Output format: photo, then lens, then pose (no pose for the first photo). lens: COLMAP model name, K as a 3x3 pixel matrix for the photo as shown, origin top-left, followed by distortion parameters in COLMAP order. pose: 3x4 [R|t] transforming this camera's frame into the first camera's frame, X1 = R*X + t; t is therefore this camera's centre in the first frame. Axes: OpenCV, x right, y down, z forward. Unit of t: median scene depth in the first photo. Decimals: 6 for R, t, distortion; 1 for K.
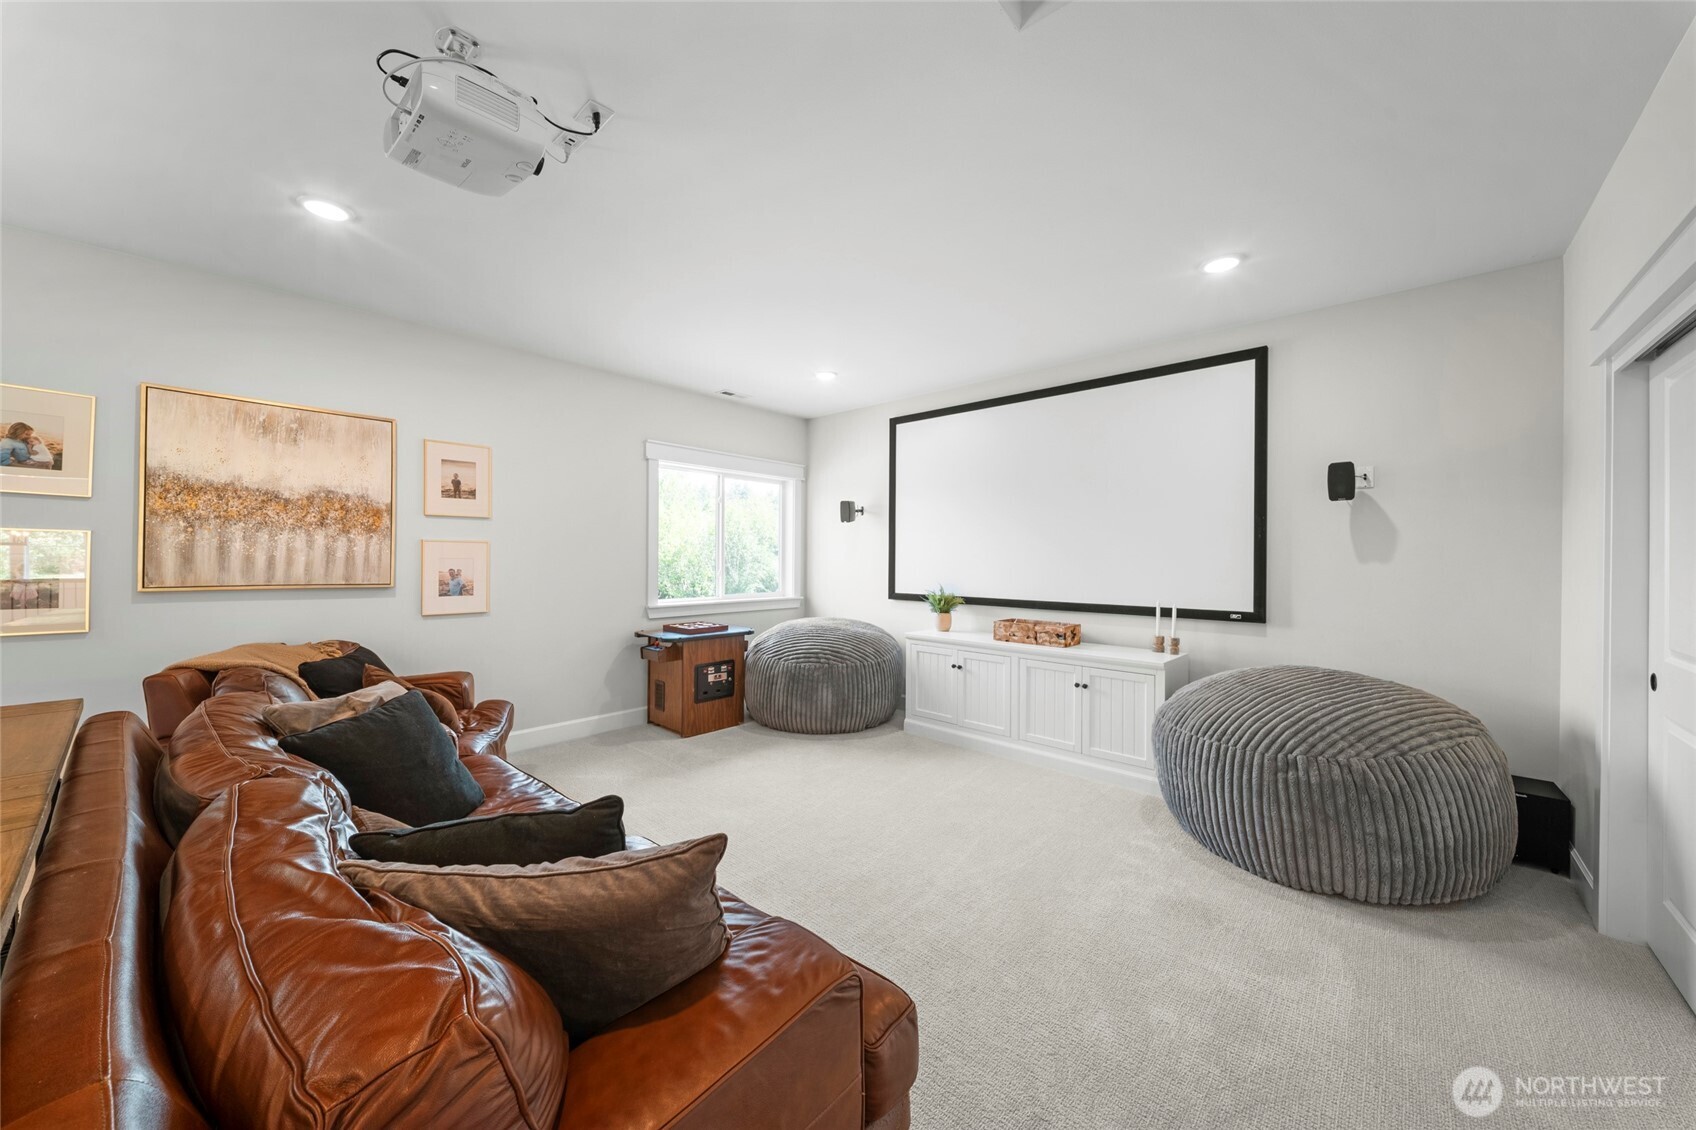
lens RADIAL K [[592.7, 0, 843.2], [0, 592.7, 563.3], [0, 0, 1]] dist [-0.000290, -0.000453]
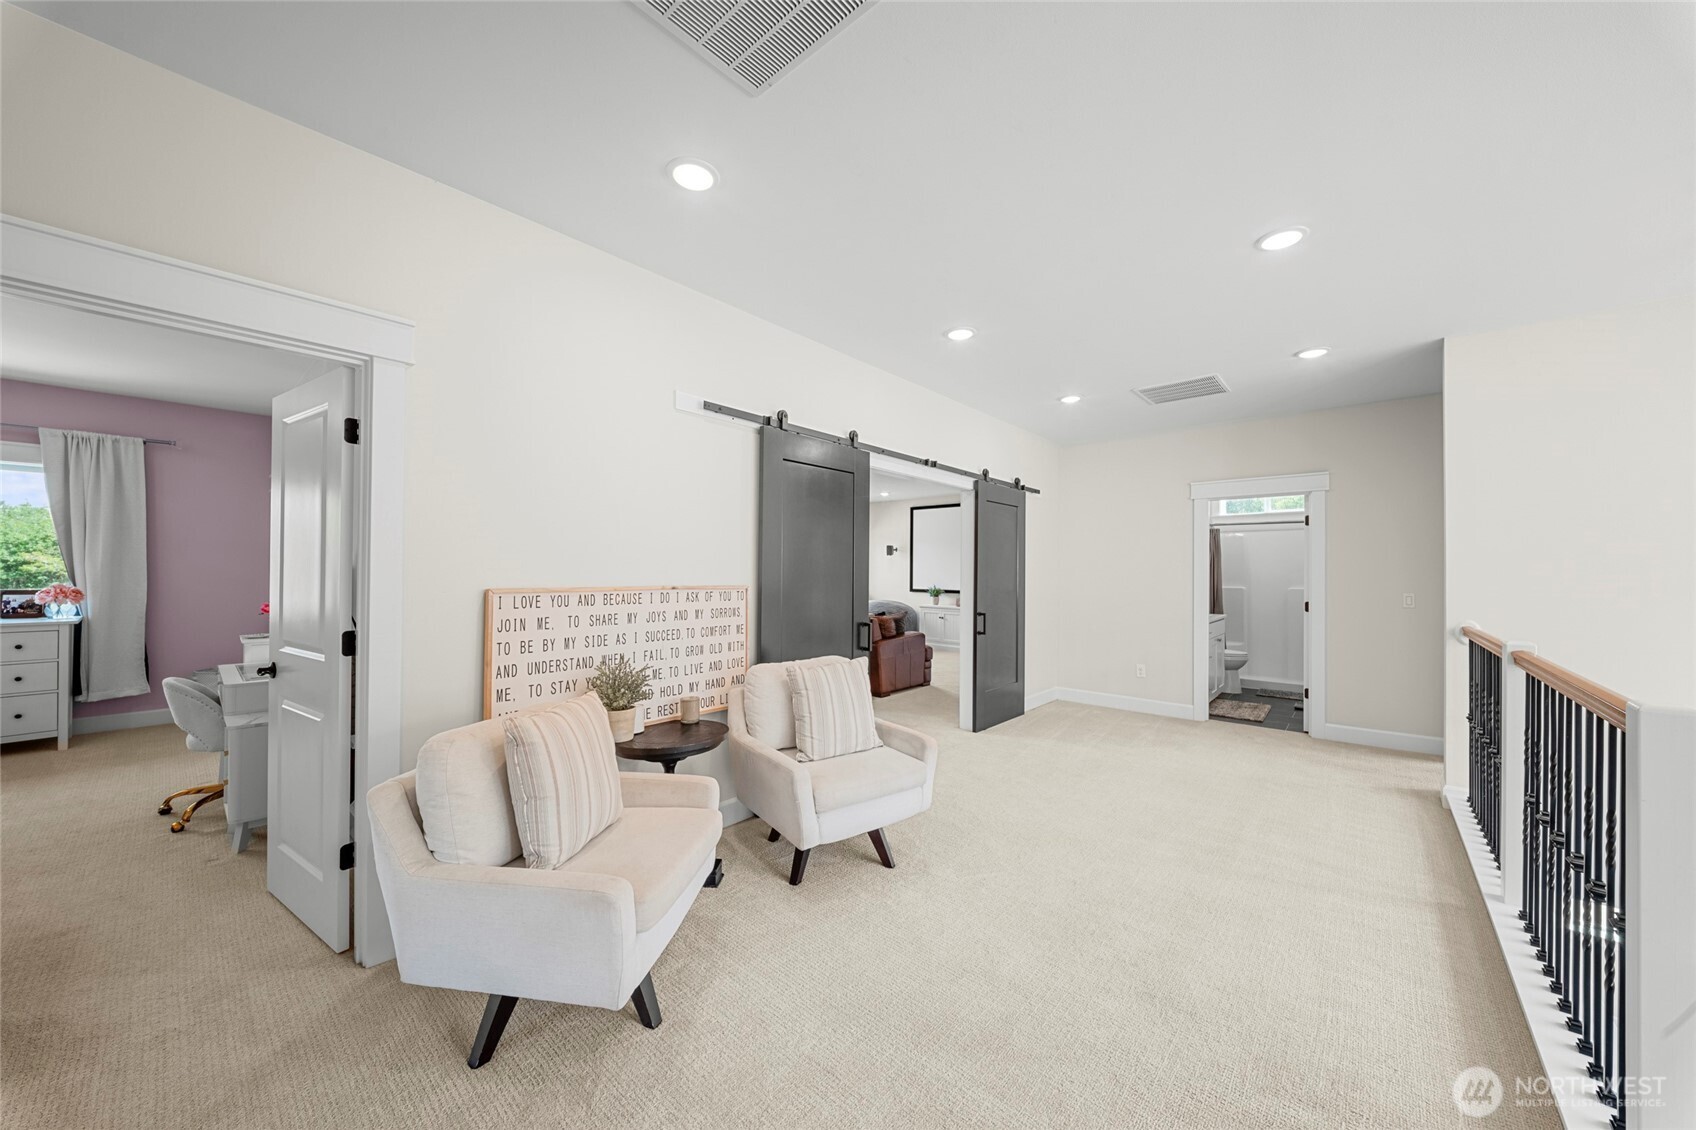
lens RADIAL K [[615.3, 0, 842.4], [0, 615.3, 572.1], [0, 0, 1]] dist [-0.000688, -0.000066]
pose [[0.999819, 0.001678, 0.018961, -0.293321], [-0.001612, 0.999993, -0.003470, -0.003643], [-0.018967, 0.003439, 0.999814, -1.706059]]
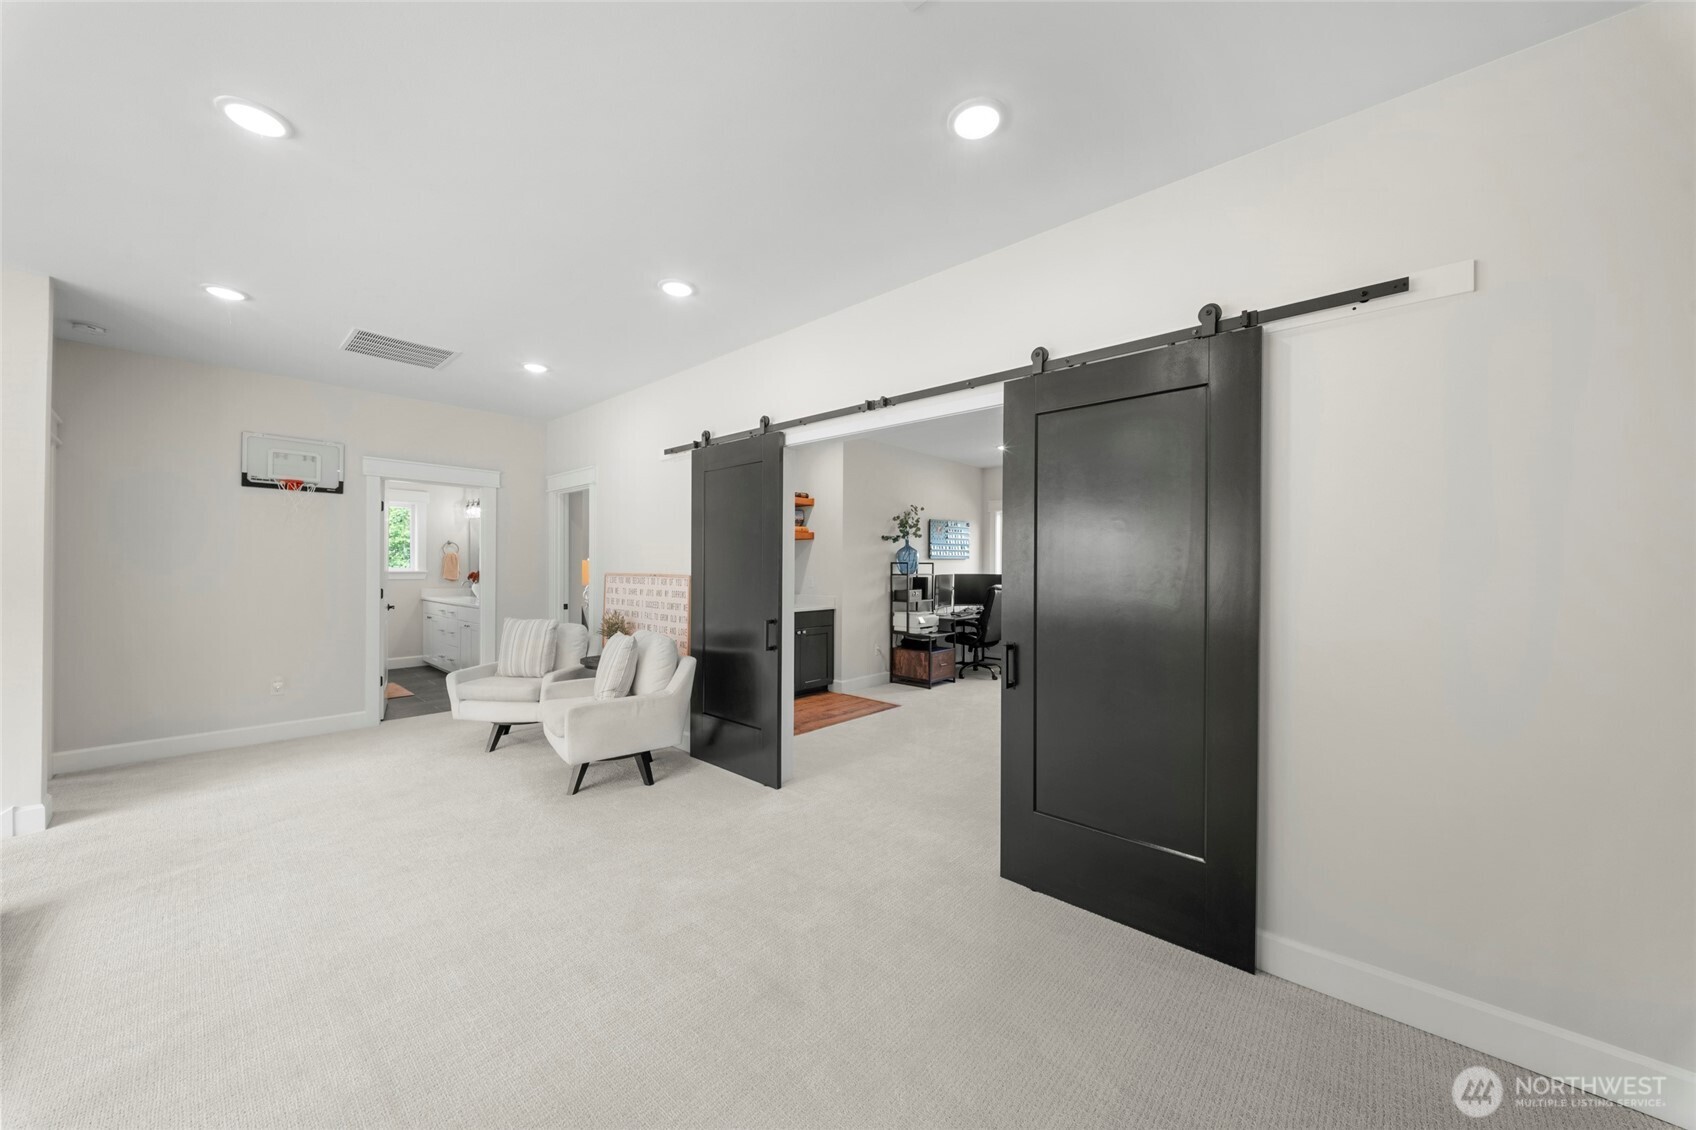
lens RADIAL K [[592.7, 0, 843.2], [0, 592.7, 563.3], [0, 0, 1]] dist [-0.000290, -0.000453]
pose [[0.002390, -0.013366, -0.999908, 0.762391], [-0.008263, 0.999876, -0.013386, 0.003506], [0.999963, 0.008294, 0.002279, -0.465984]]
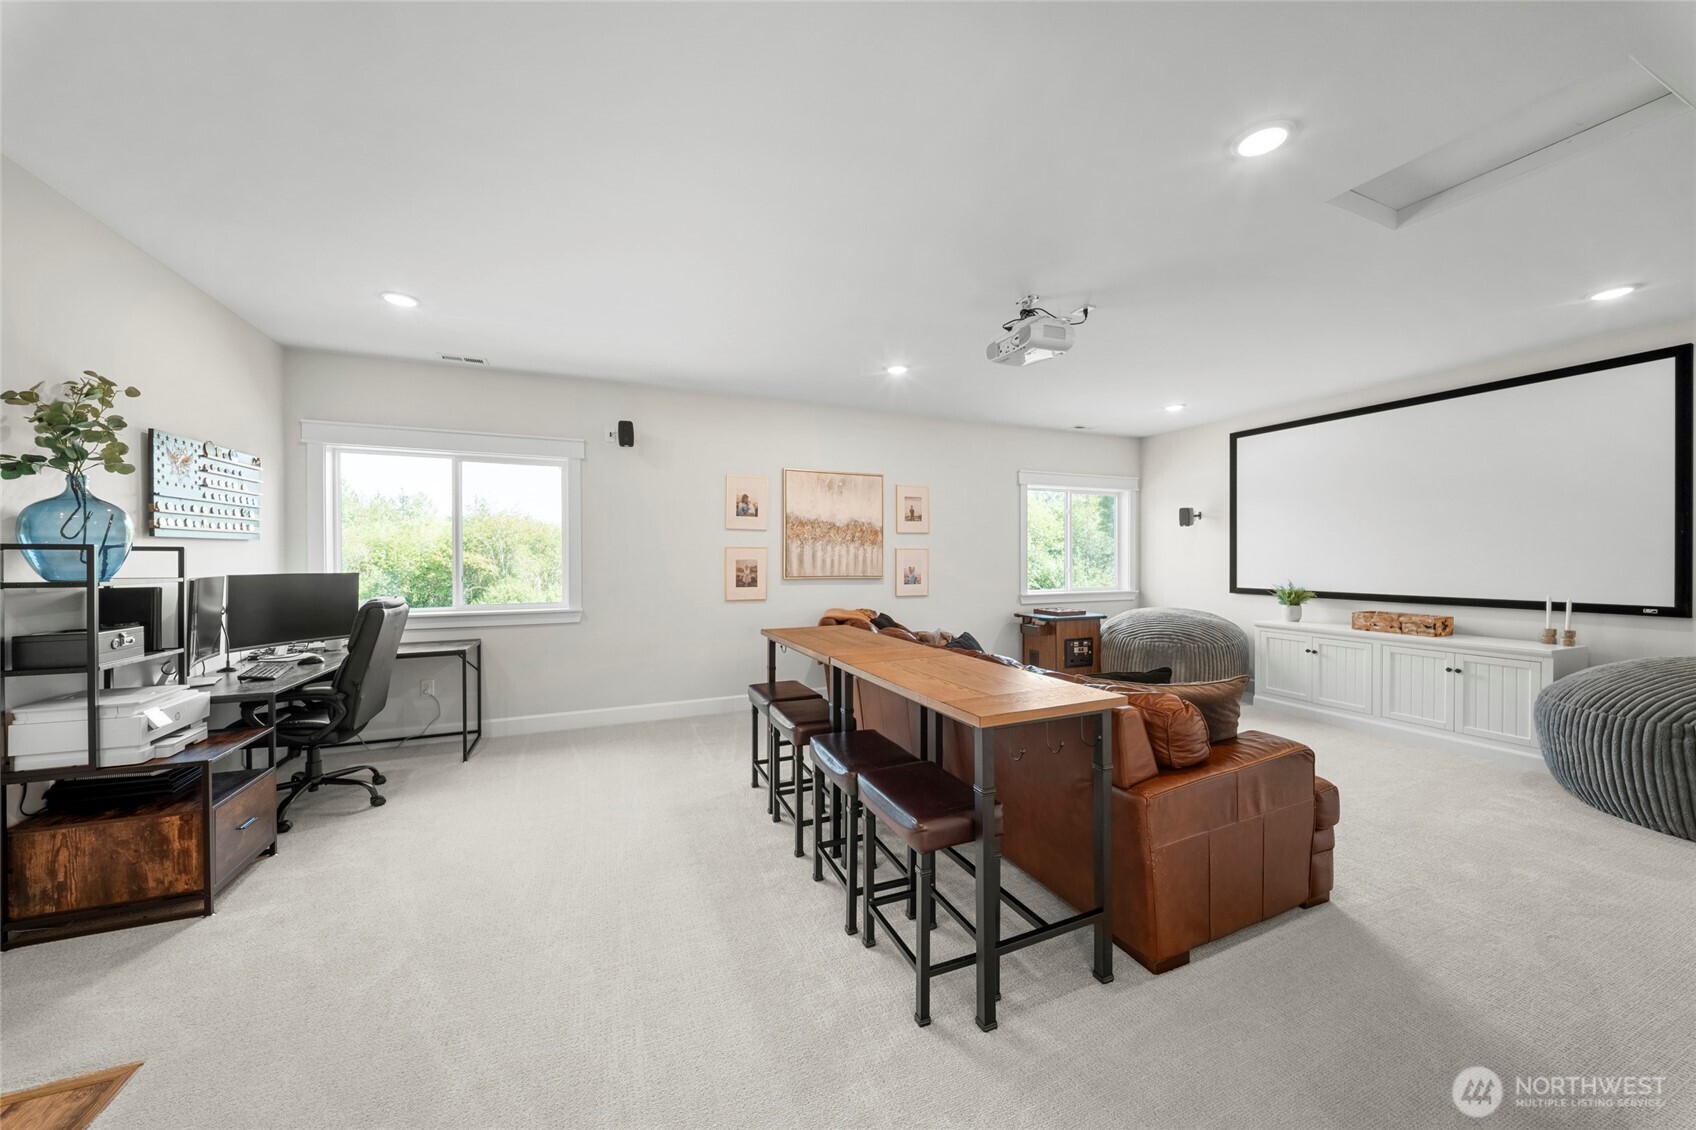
lens RADIAL K [[592.7, 0, 843.2], [0, 592.7, 563.3], [0, 0, 1]] dist [-0.000290, -0.000453]
pose [[0.908954, -0.003496, -0.416882, -0.173638], [0.005265, 0.999981, 0.003095, -0.005545], [0.416864, -0.005008, 0.908955, -0.479413]]
